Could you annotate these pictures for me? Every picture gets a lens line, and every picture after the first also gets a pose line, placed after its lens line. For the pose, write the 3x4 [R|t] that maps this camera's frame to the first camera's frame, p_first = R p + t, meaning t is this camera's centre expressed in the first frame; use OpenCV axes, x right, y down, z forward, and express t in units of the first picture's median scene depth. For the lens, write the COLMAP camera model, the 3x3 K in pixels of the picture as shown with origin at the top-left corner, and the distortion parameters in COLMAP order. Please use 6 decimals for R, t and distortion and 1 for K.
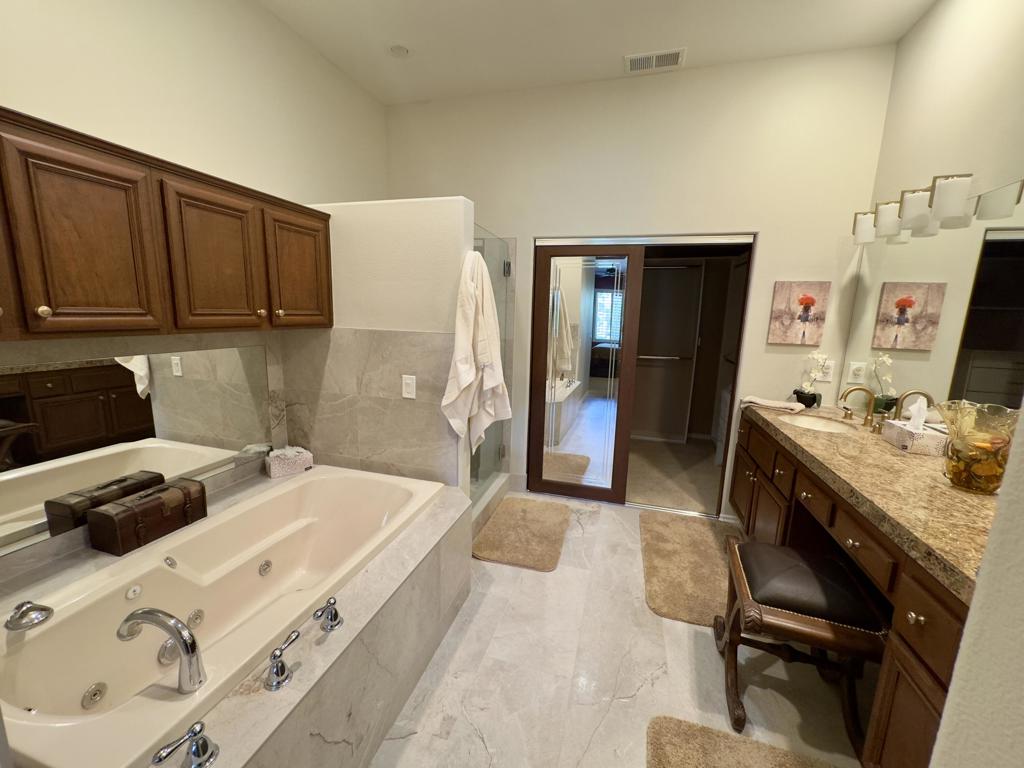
lens RADIAL K [[409.4, 0, 512.7], [0, 409.4, 379.9], [0, 0, 1]] dist [0.002439, -0.000157]
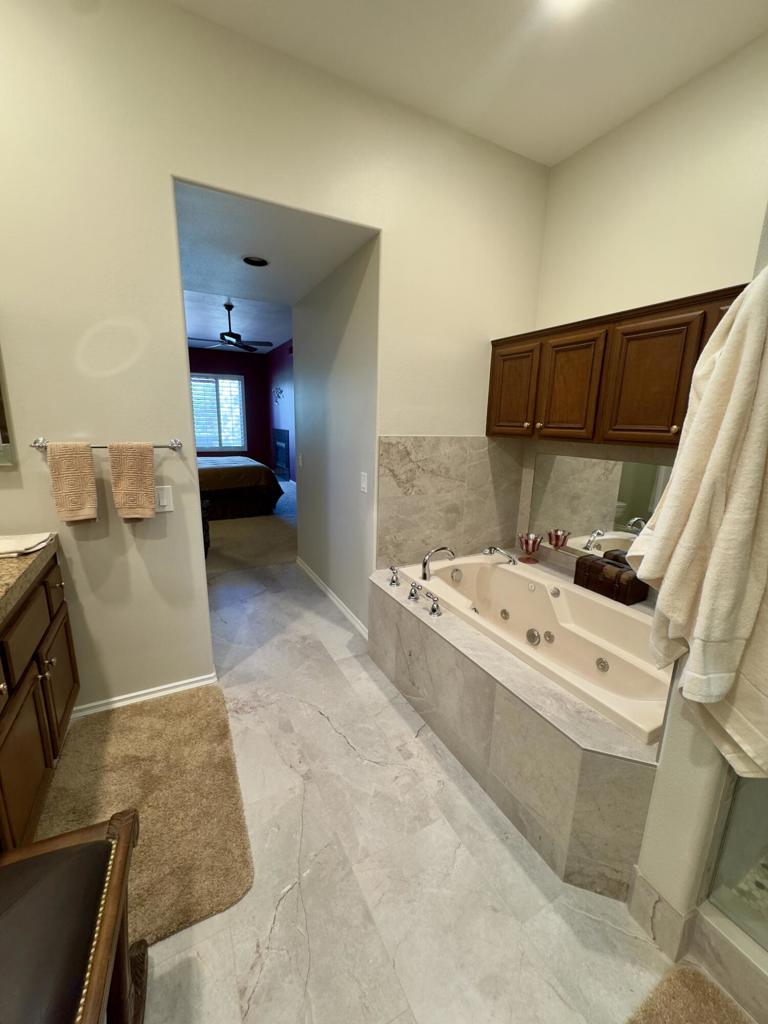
lens RADIAL K [[409.4, 0, 385.0], [0, 409.4, 512.8], [0, 0, 1]] dist [0.002439, -0.000157]
pose [[-0.715185, 0.111130, -0.690044, 0.613863], [-0.152479, 0.938691, 0.309208, -0.199672], [0.682101, 0.326358, -0.654392, 1.427867]]
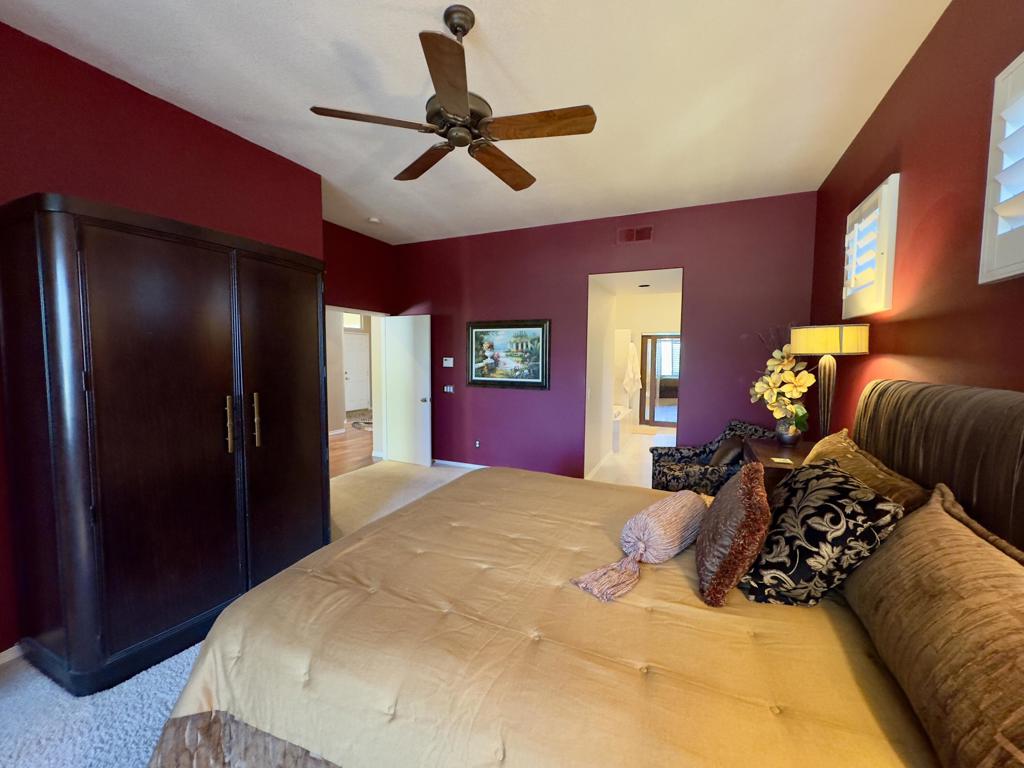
lens RADIAL K [[409.4, 0, 513.5], [0, 409.4, 379.7], [0, 0, 1]] dist [0.002439, -0.000157]
pose [[0.990215, -0.009780, -0.139210, -0.656284], [-0.002163, 0.996346, -0.085378, 0.354839], [0.139536, 0.084843, 0.986576, -2.909557]]
